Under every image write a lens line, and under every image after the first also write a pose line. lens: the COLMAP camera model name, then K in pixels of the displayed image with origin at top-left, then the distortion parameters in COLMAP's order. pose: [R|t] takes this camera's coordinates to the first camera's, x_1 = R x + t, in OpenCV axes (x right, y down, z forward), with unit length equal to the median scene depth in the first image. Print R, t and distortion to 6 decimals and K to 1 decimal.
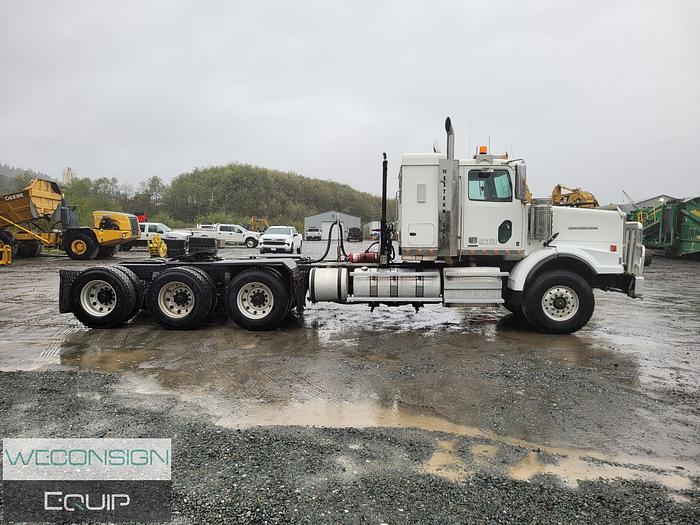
lens RADIAL K [[523.9, 0, 347.1], [0, 523.9, 269.0], [0, 0, 1]] dist [0.056228, -0.030290]
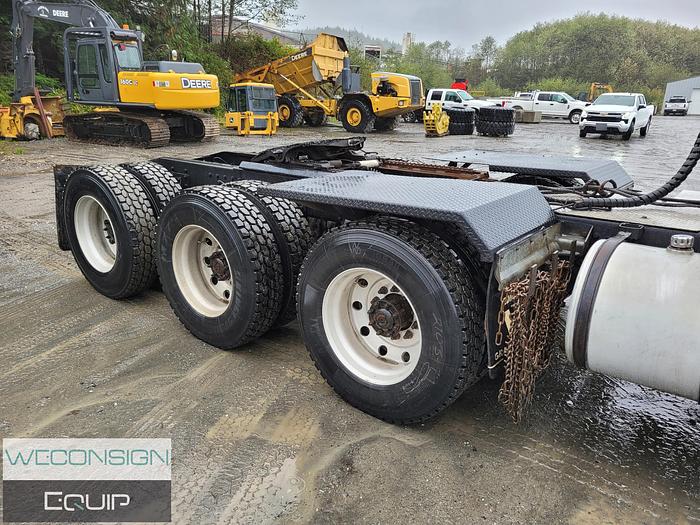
lens RADIAL K [[523.9, 0, 352.4], [0, 523.9, 274.2], [0, 0, 1]] dist [0.056228, -0.030290]
pose [[0.830588, 0.190955, -0.523125, -0.010681], [-0.059376, 0.964385, 0.257753, -0.015201], [0.553713, -0.183026, 0.812345, 0.253744]]
